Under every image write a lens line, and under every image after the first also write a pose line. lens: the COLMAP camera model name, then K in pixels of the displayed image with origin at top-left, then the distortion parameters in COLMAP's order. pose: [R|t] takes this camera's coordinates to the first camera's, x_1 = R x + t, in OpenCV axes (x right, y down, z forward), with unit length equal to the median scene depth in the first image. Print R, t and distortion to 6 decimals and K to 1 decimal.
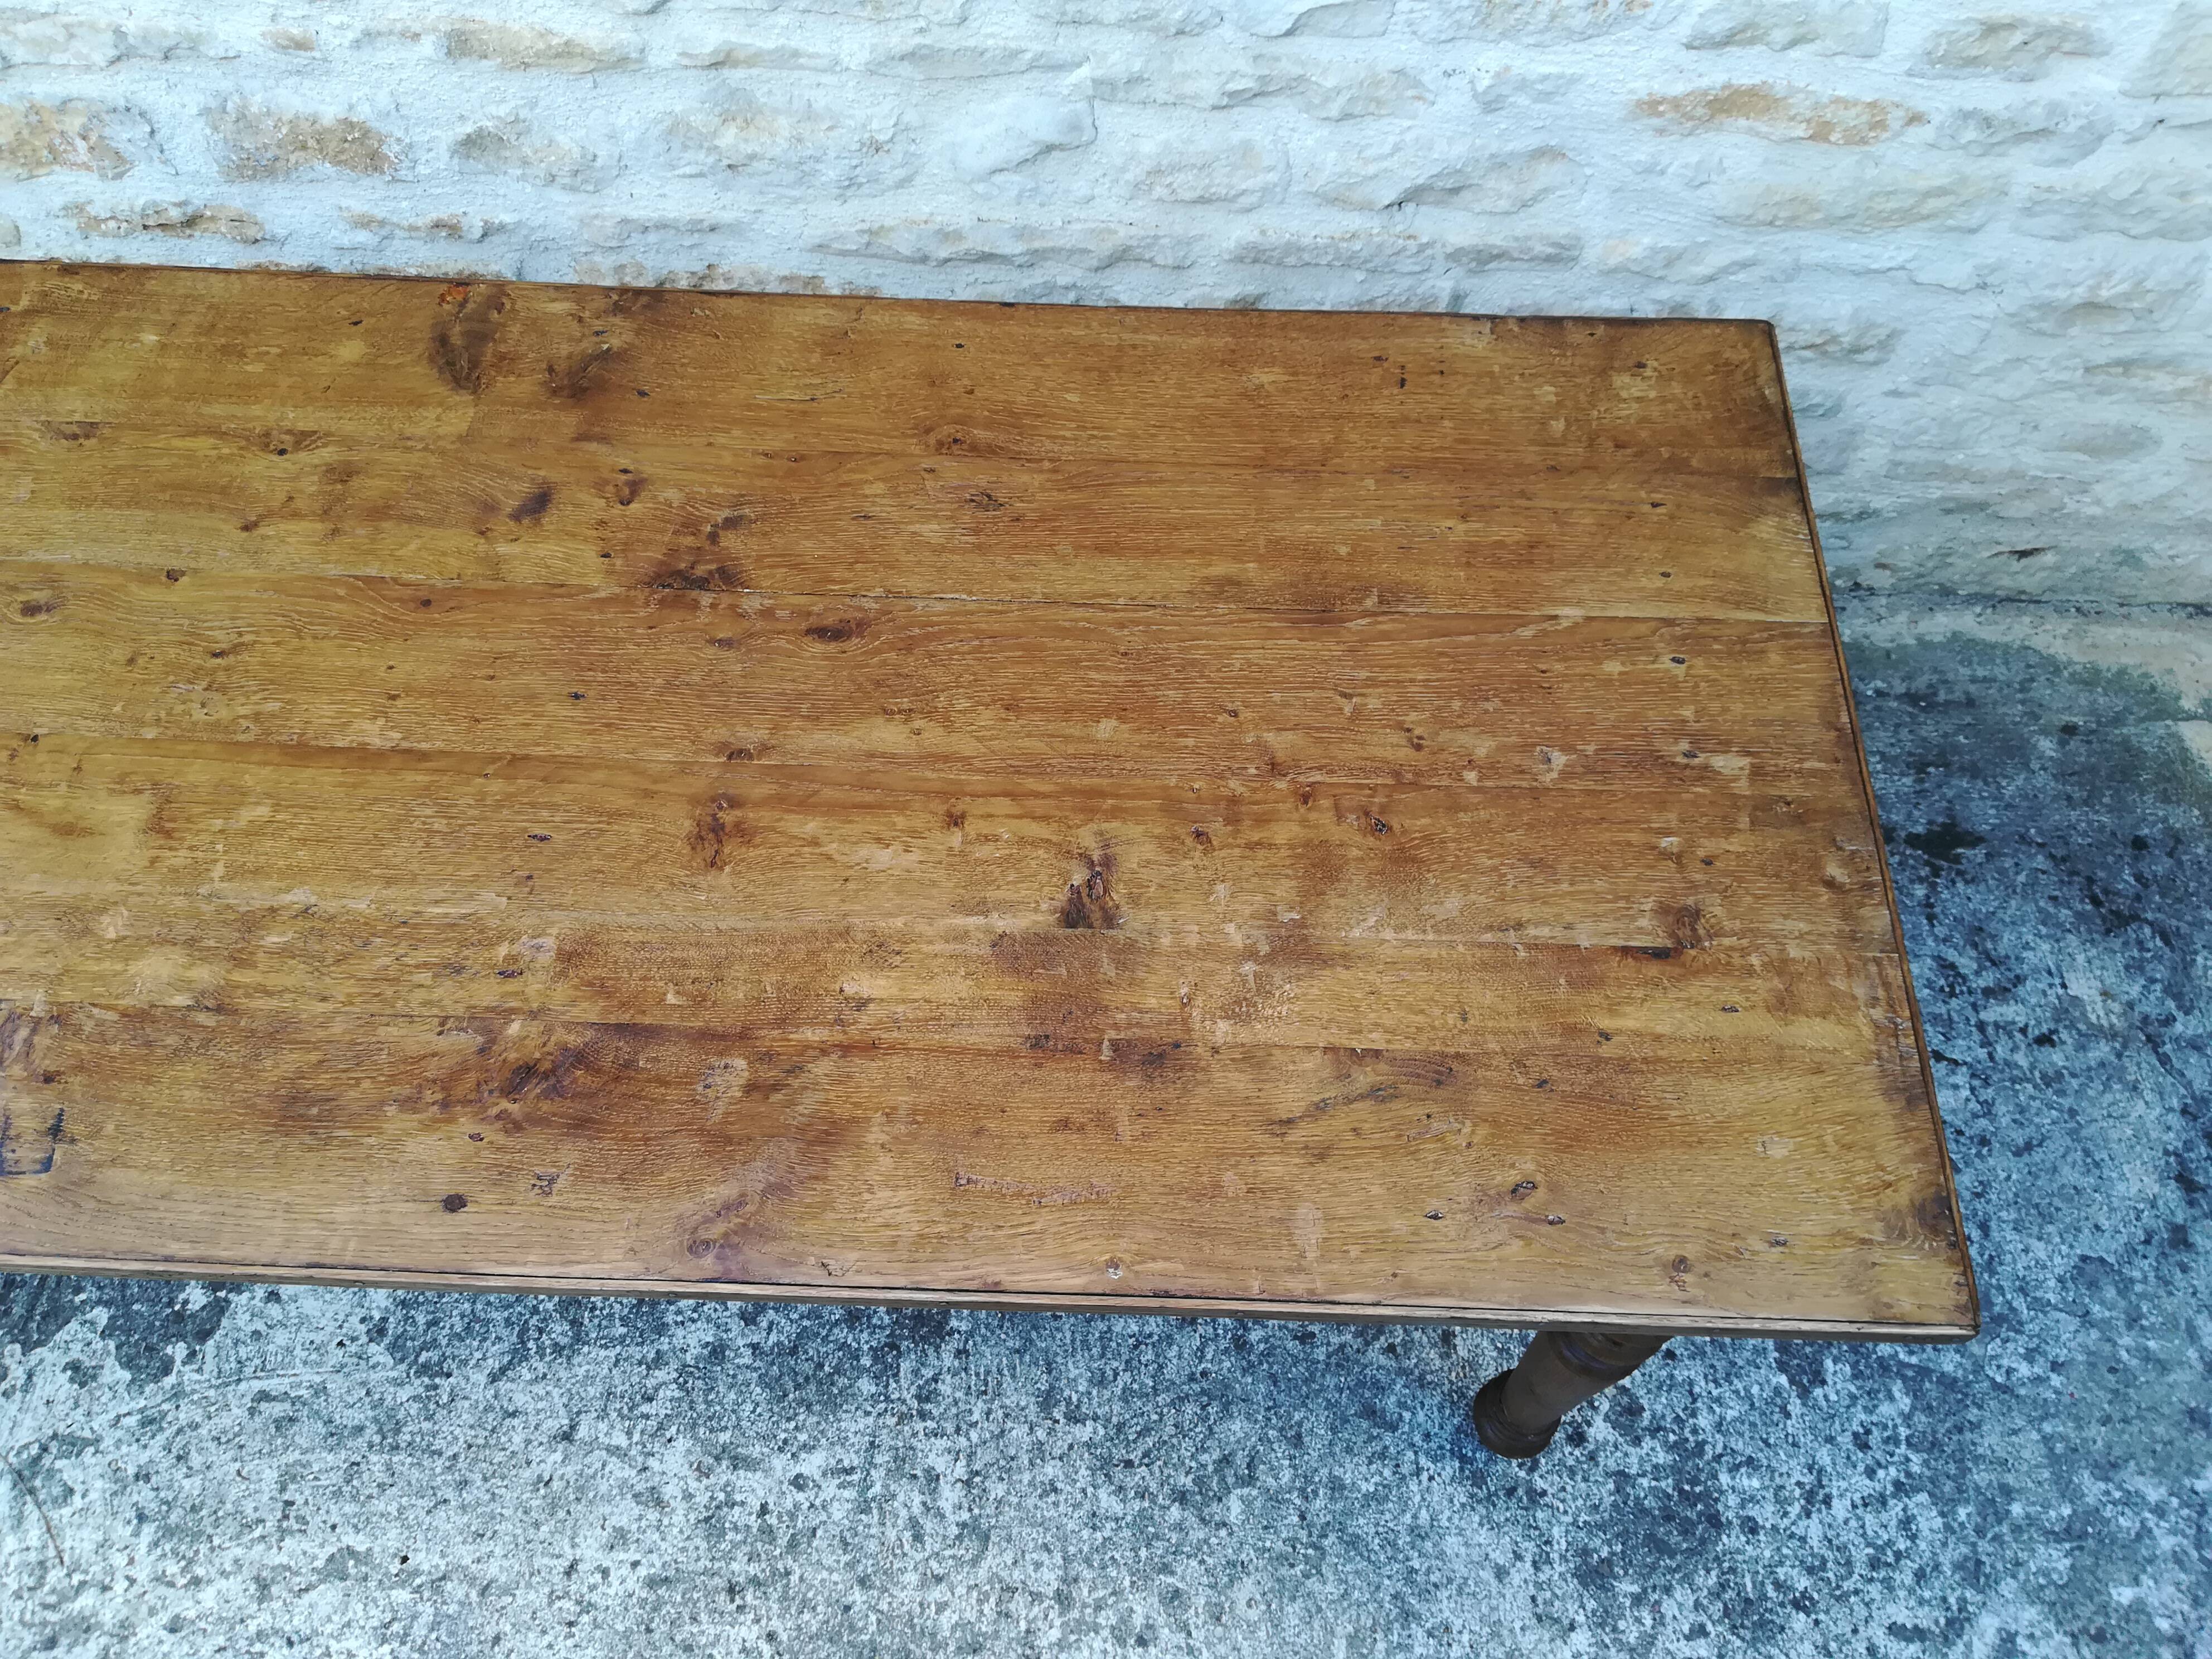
lens RADIAL K [[1722.8, 0, 1112.1], [0, 1722.8, 847.6], [0, 0, 1]] dist [0.059627, -0.086500]
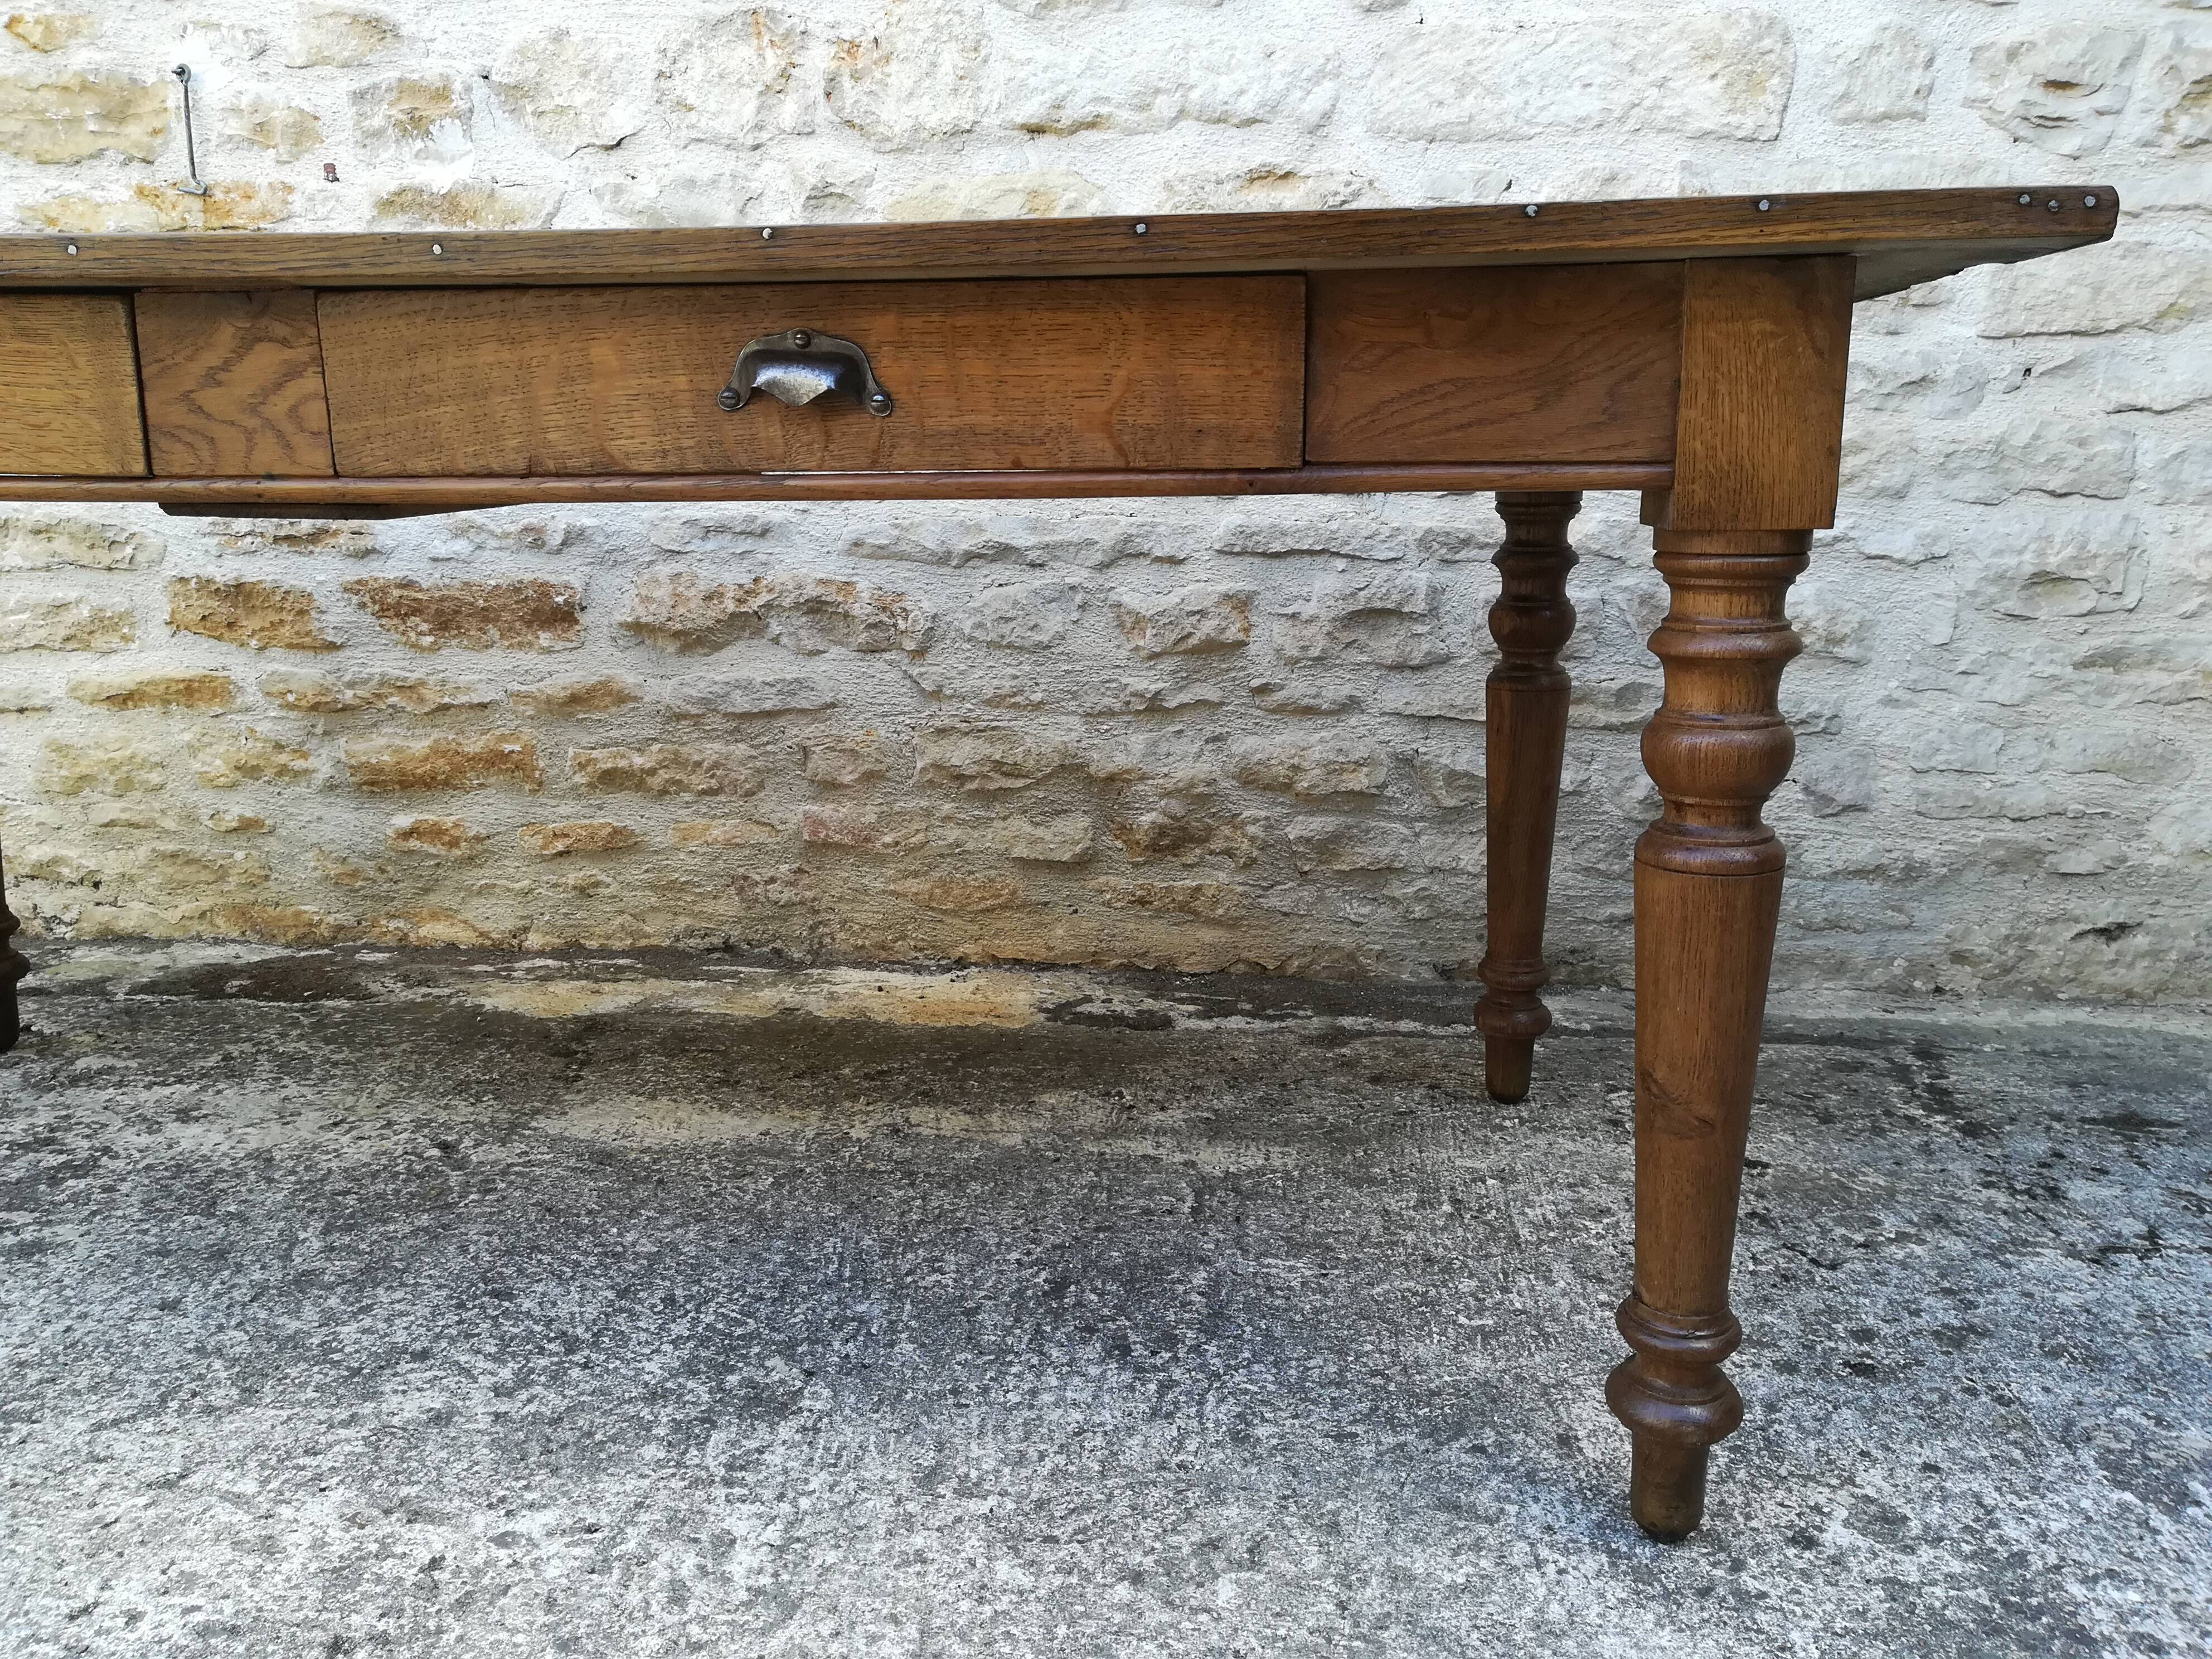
lens RADIAL K [[1722.8, 0, 1113.0], [0, 1722.8, 844.2], [0, 0, 1]] dist [0.059627, -0.086500]
pose [[0.998371, 0.001013, -0.057055, 0.066120], [-0.042781, 0.674967, -0.736607, 0.641704], [0.037763, 0.737847, 0.673911, 0.420749]]
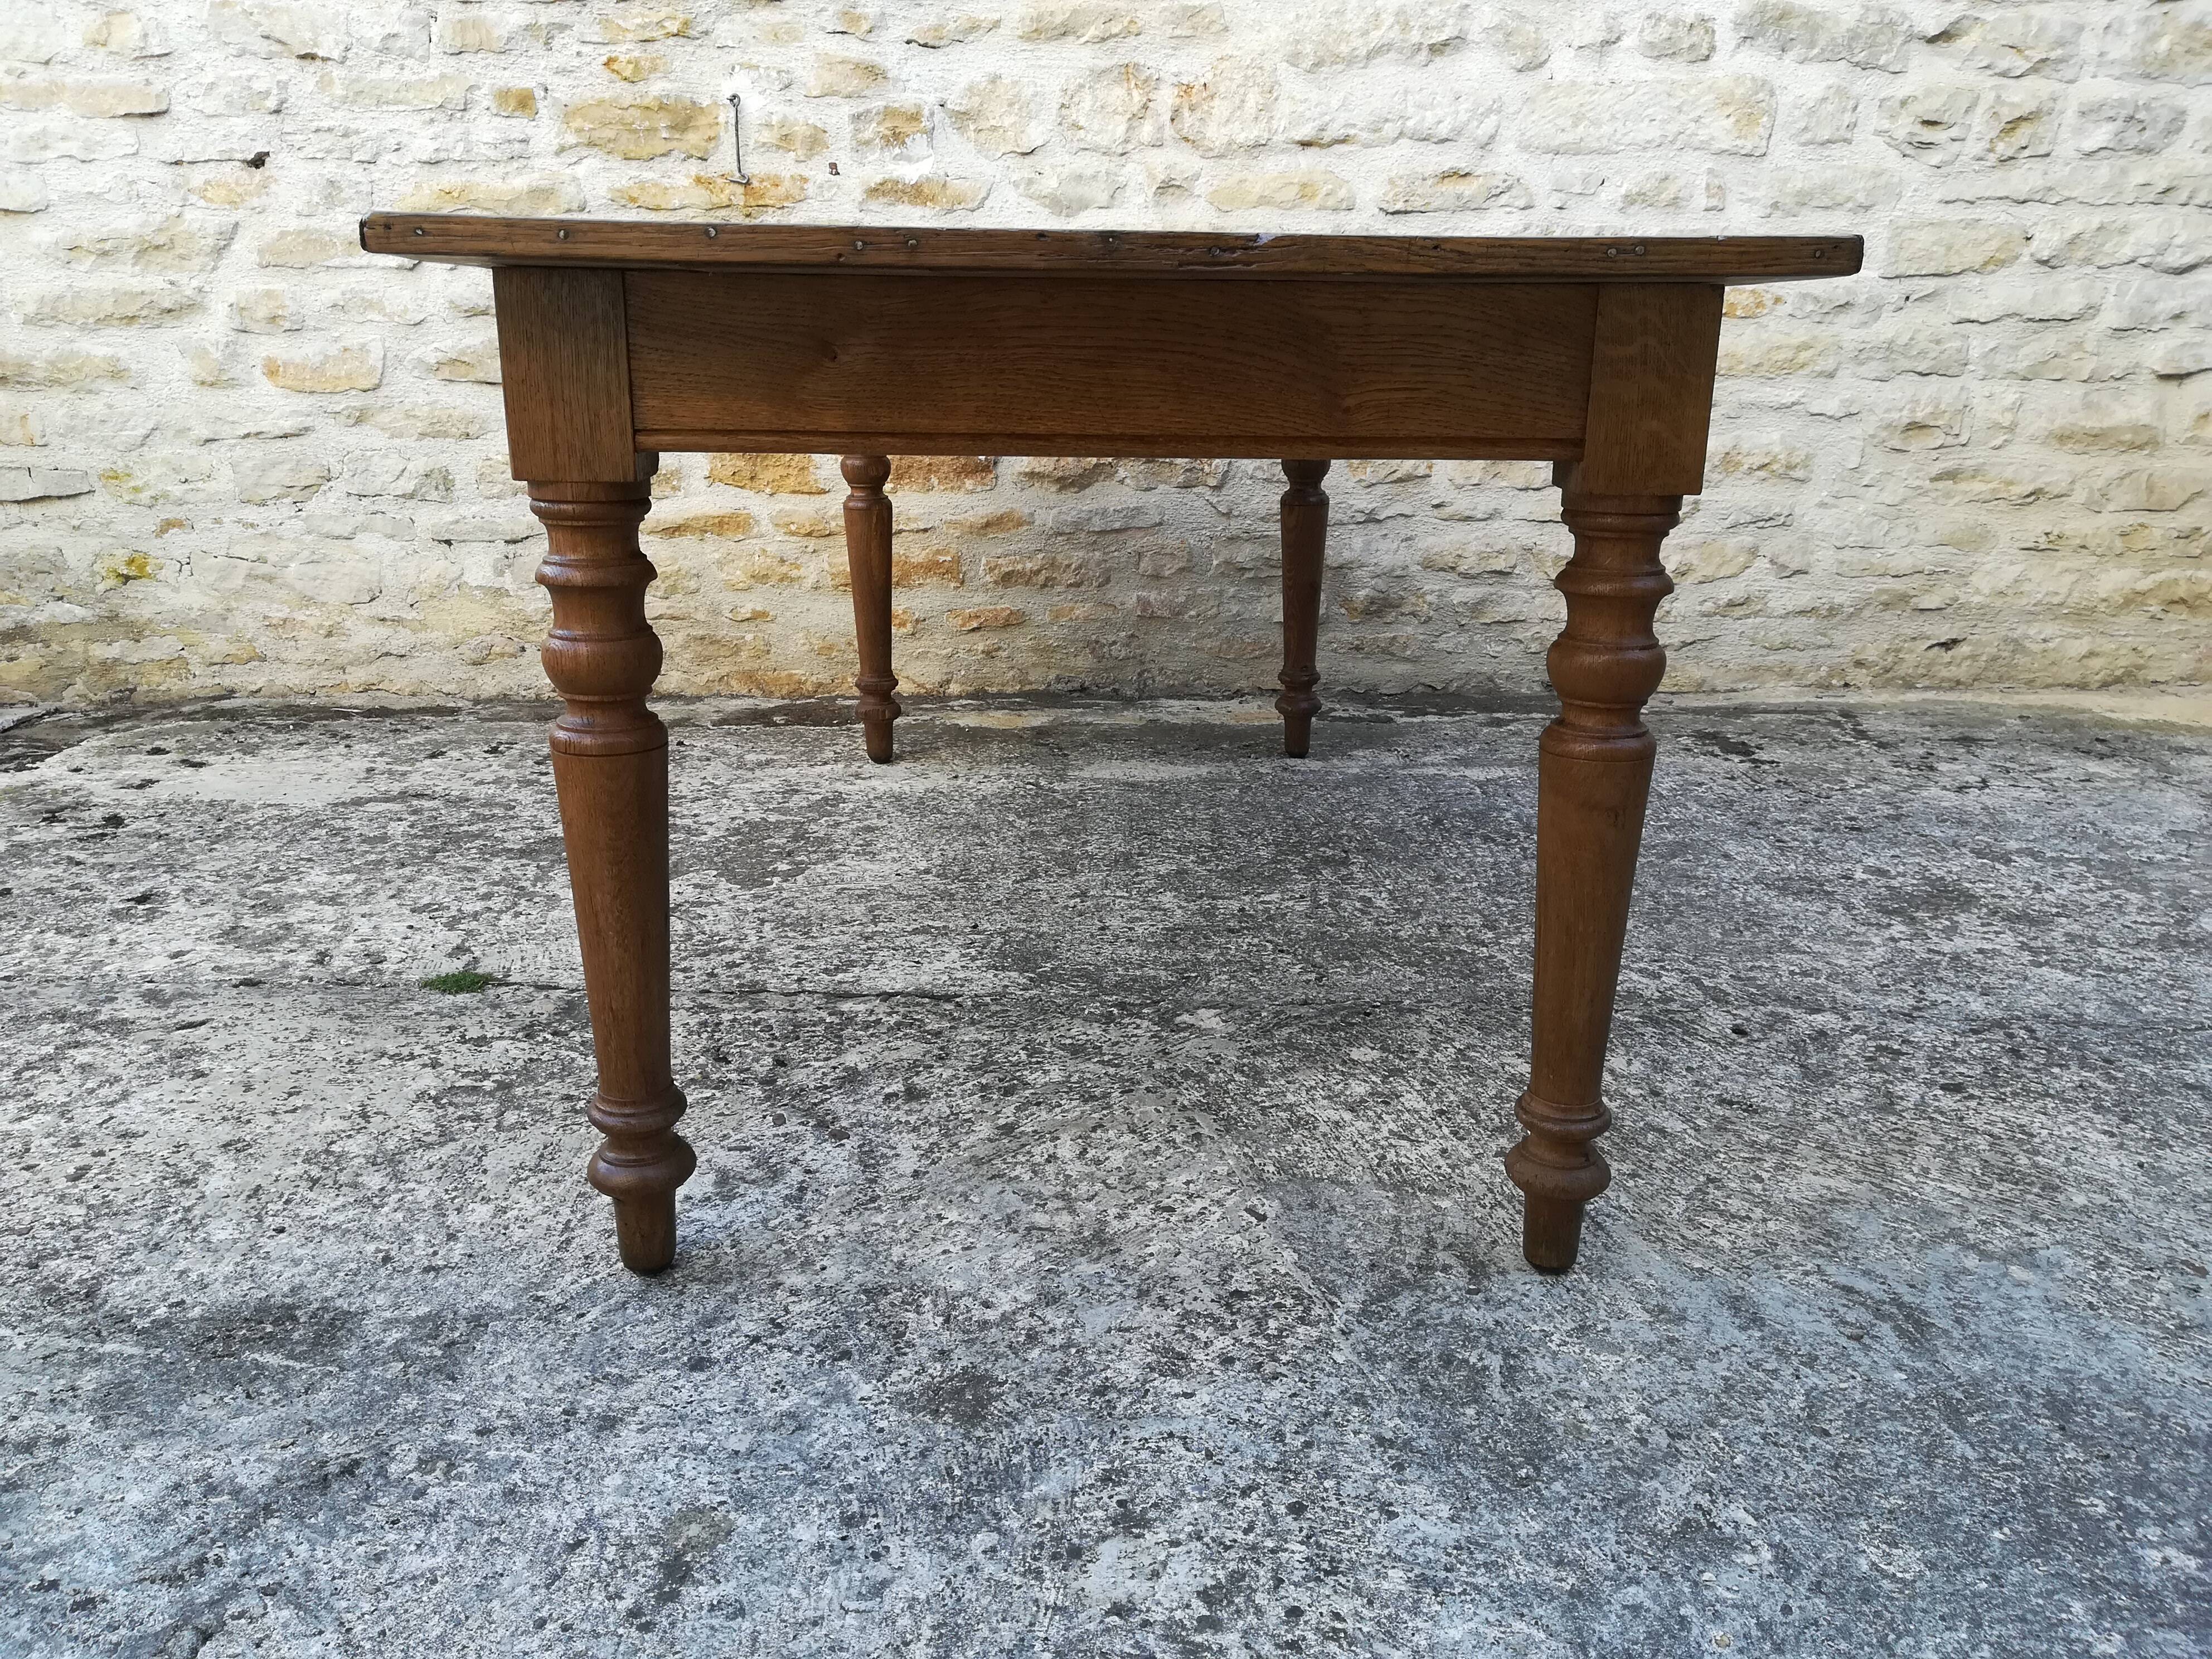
lens RADIAL K [[1722.8, 0, 1111.0], [0, 1722.8, 848.5], [0, 0, 1]] dist [0.059627, -0.086500]
pose [[0.998174, -0.035335, 0.048996, -0.358059], [0.059170, 0.735297, -0.675158, 1.201531], [-0.012170, 0.676824, 0.736045, 0.026603]]
